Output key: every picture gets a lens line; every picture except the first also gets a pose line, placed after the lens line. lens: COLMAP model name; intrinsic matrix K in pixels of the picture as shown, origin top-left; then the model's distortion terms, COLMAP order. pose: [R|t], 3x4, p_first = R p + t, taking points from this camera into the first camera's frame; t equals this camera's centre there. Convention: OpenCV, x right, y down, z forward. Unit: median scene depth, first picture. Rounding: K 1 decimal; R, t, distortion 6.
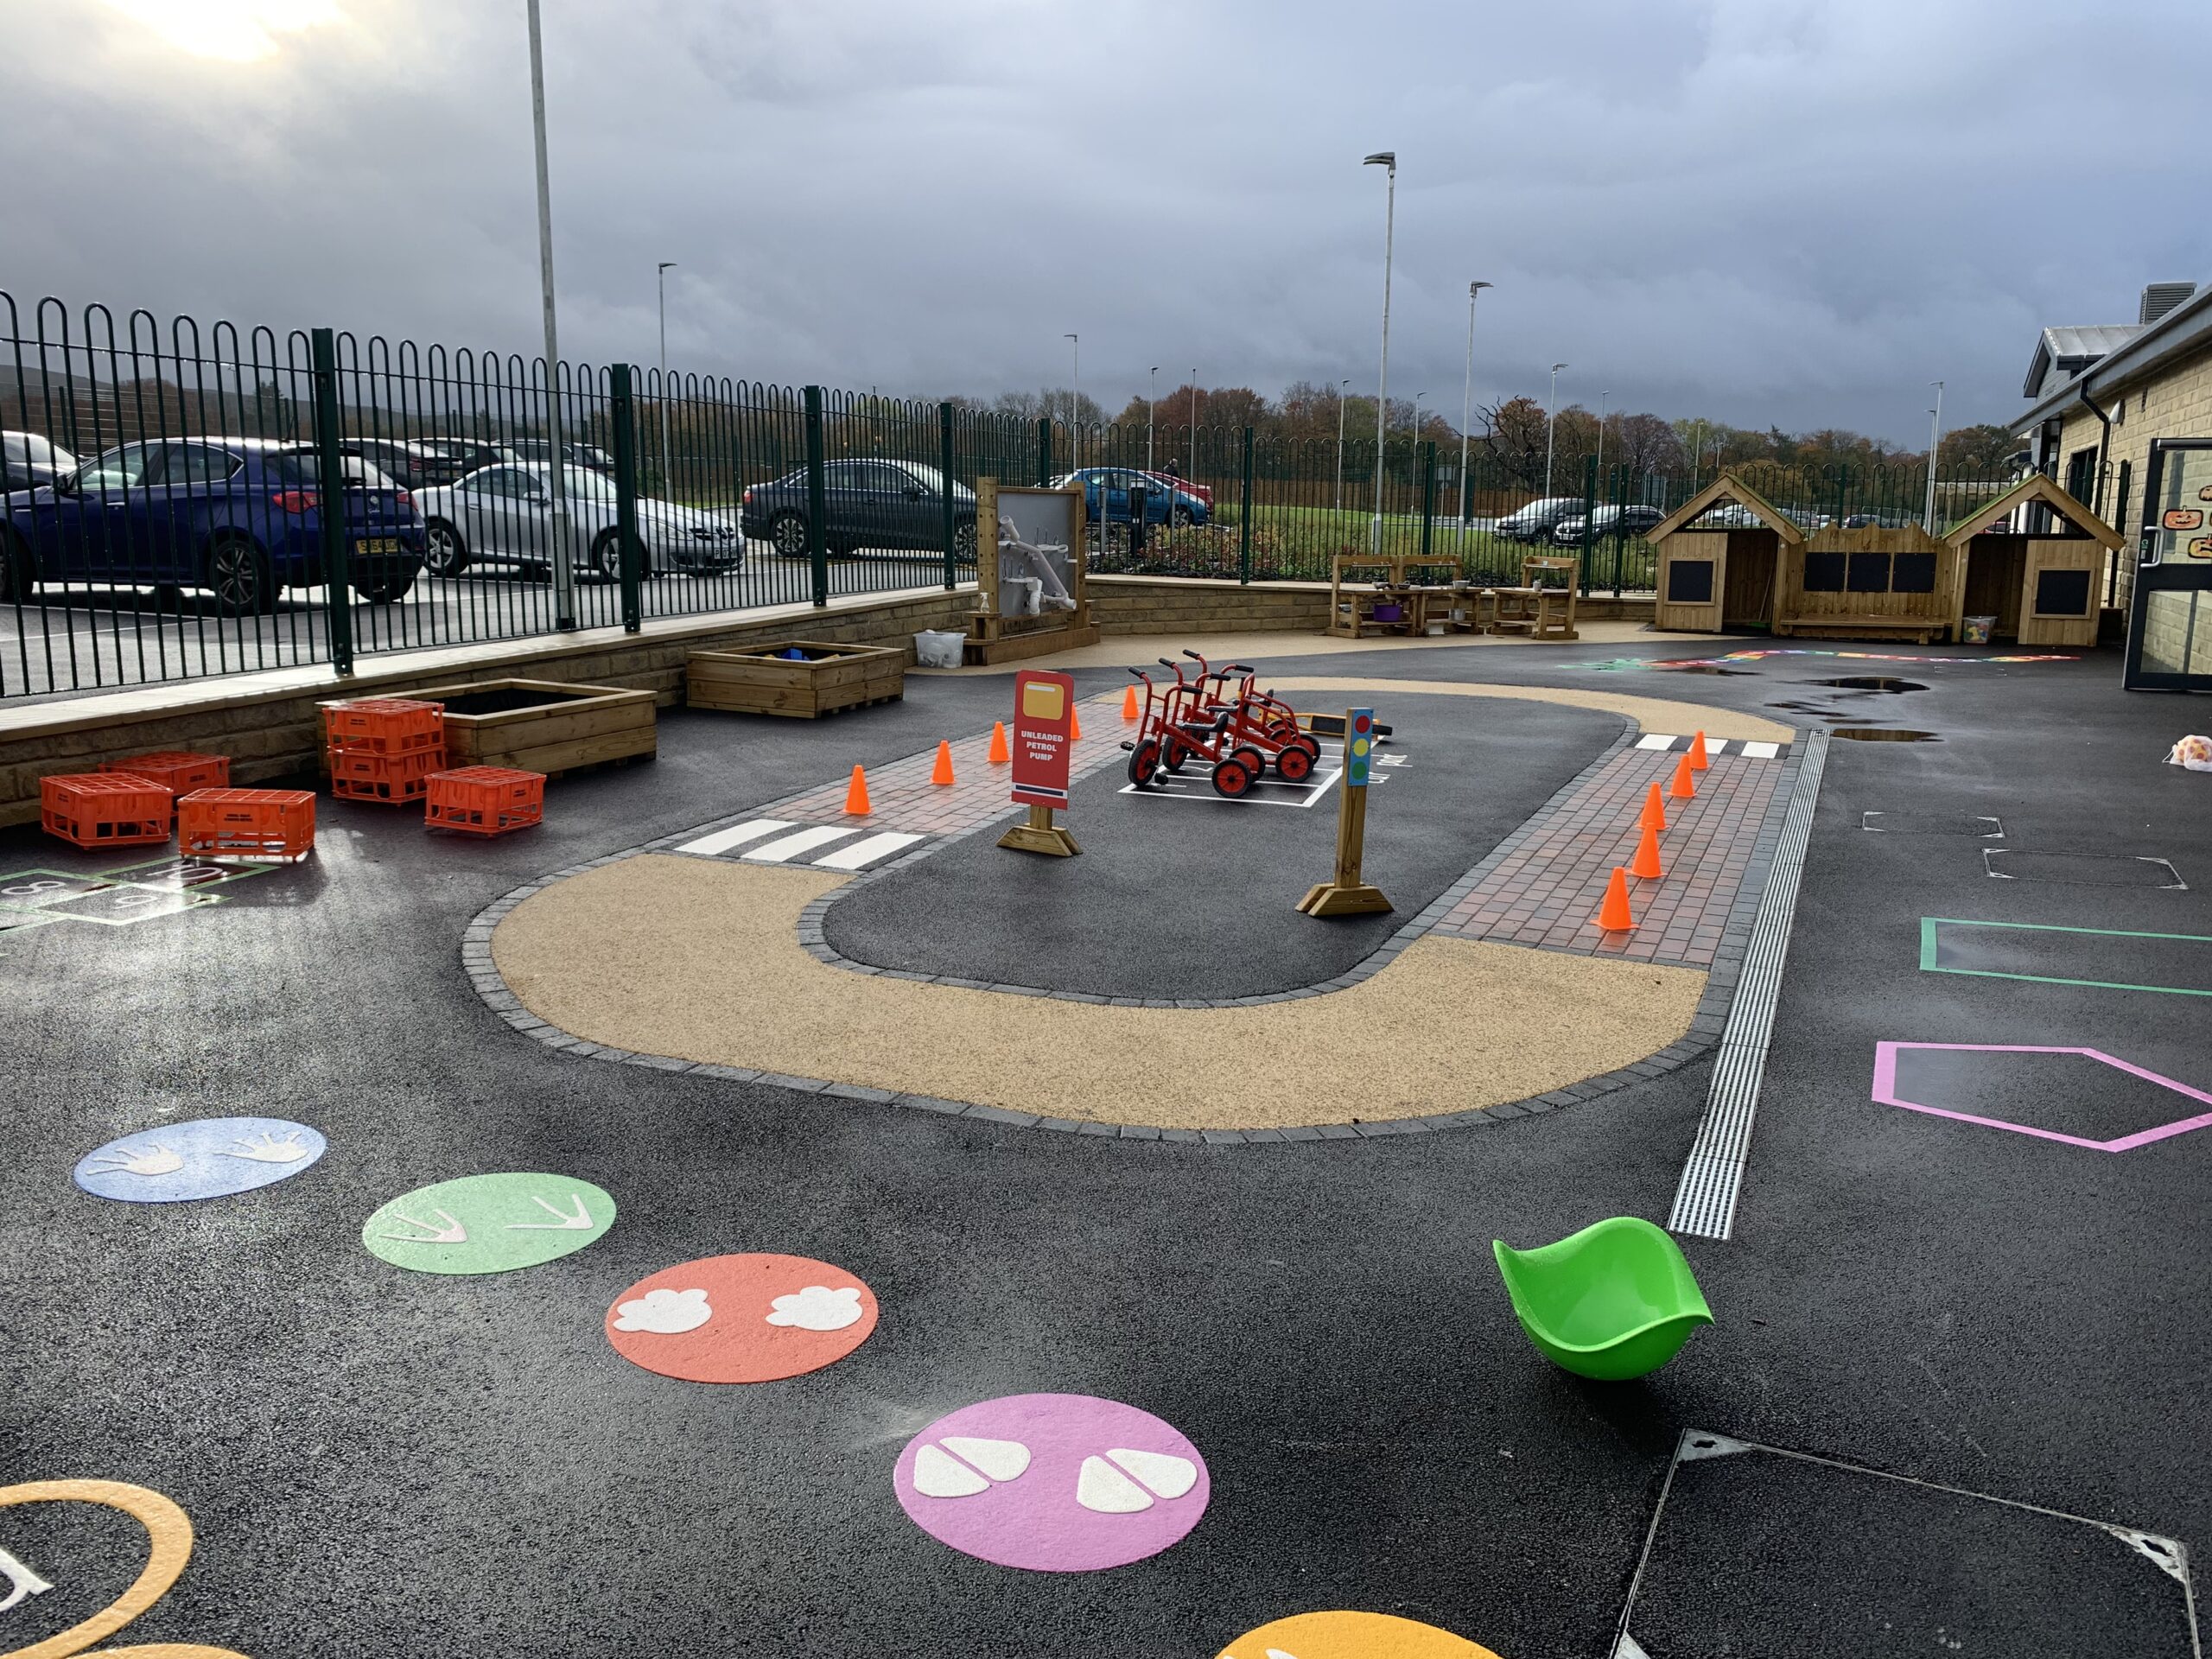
lens RADIAL K [[1691.6, 0, 1106.0], [0, 1691.6, 829.5], [0, 0, 1]] dist [-0.007978, 0.002872]
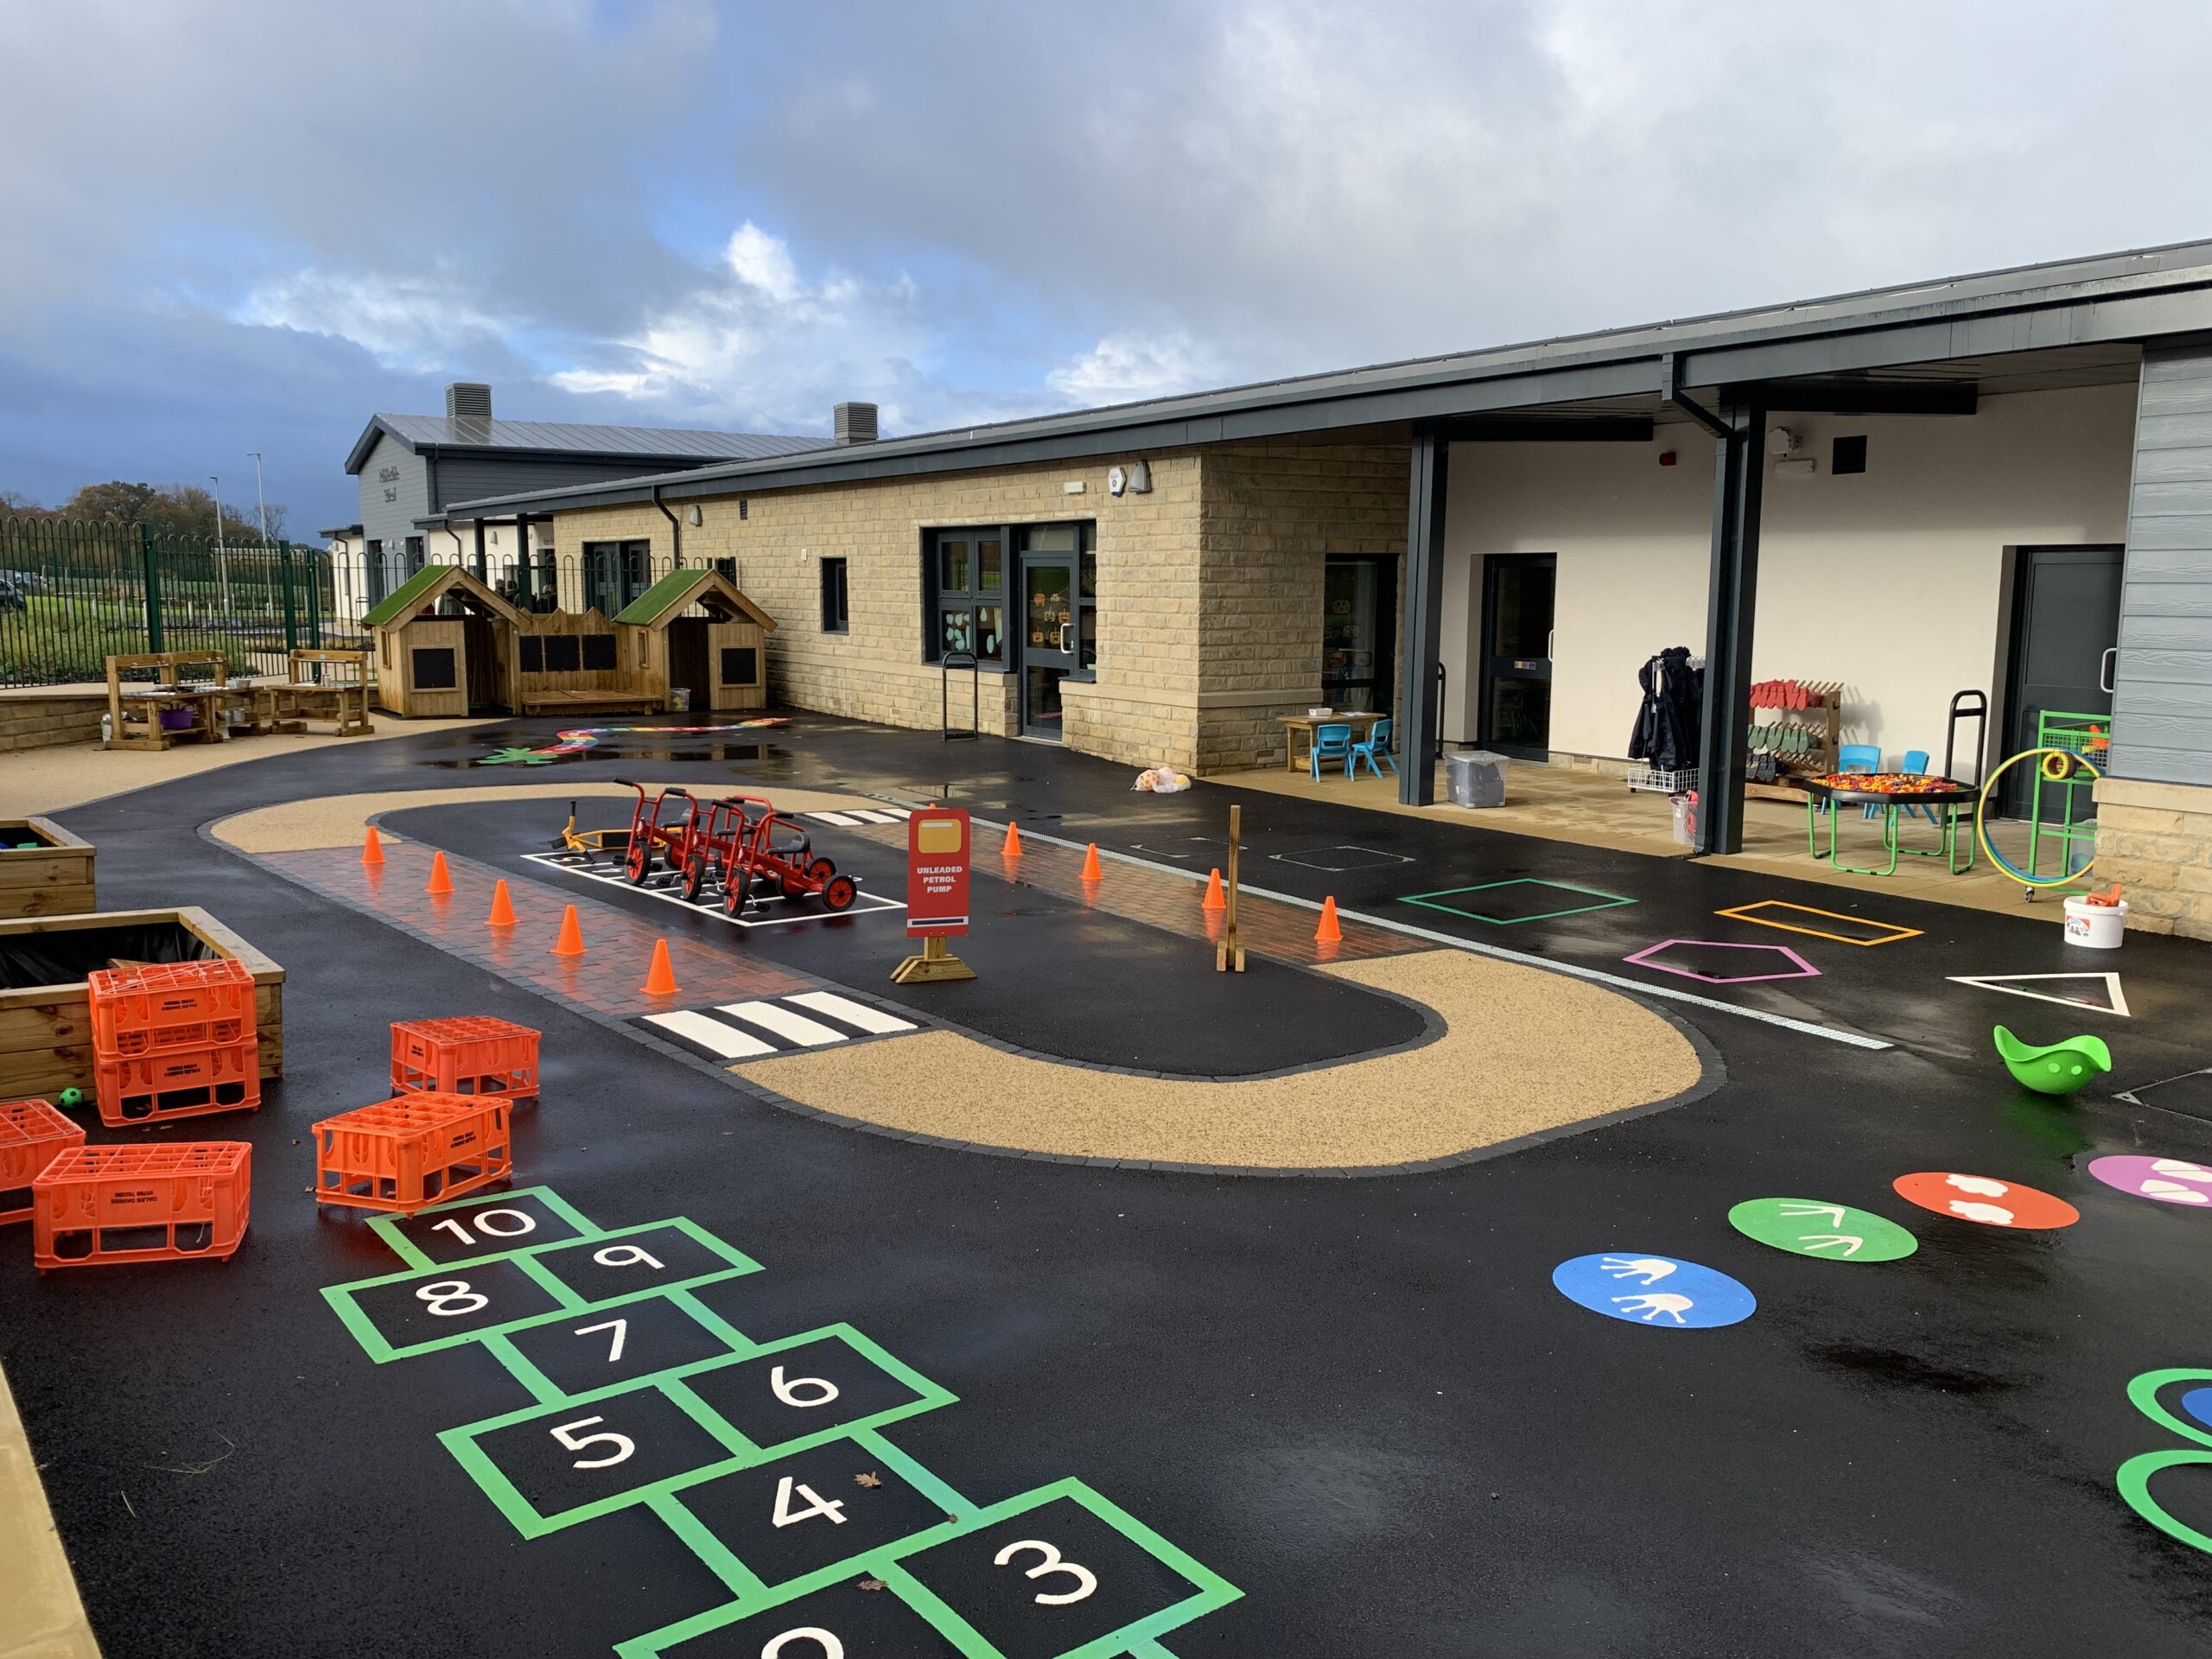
lens RADIAL K [[1656.3, 0, 1106.0], [0, 1656.3, 829.5], [0, 0, 1]] dist [0.011254, 0.003813]
pose [[0.524020, -0.122298, 0.842879, -0.550661], [0.147444, 0.987721, 0.051648, -0.076403], [-0.838846, 0.097213, 0.535618, 0.230926]]
